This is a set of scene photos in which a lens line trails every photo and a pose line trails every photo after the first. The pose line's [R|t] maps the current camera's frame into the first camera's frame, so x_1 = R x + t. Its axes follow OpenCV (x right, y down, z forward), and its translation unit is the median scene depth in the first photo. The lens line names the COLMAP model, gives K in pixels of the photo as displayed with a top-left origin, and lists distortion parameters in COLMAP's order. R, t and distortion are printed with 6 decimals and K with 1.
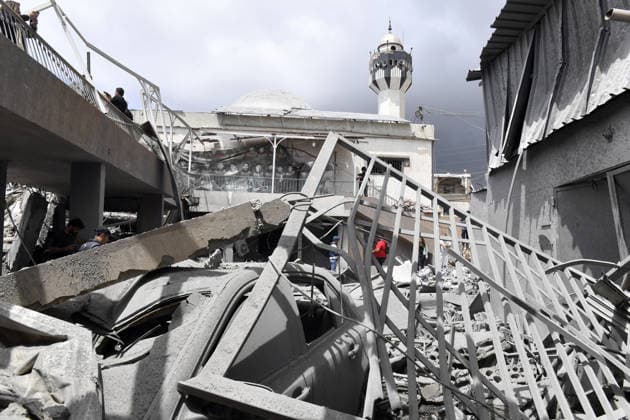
lens RADIAL K [[460.7, 0, 308.6], [0, 460.7, 213.4], [0, 0, 1]] dist [0.004895, -0.001249]
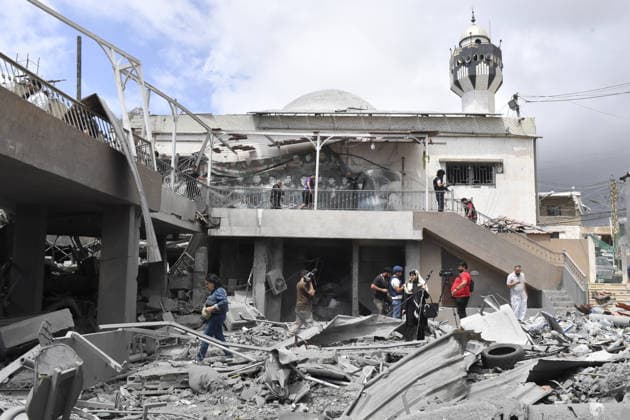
lens RADIAL K [[527.7, 0, 315.0], [0, 527.7, 210.0], [0, 0, 1]] dist [-0.002700, -0.002773]
pose [[0.991374, -0.022287, -0.129156, 0.024858], [0.014371, 0.997979, -0.061897, 0.007723], [0.130274, 0.059507, 0.989691, 0.114493]]
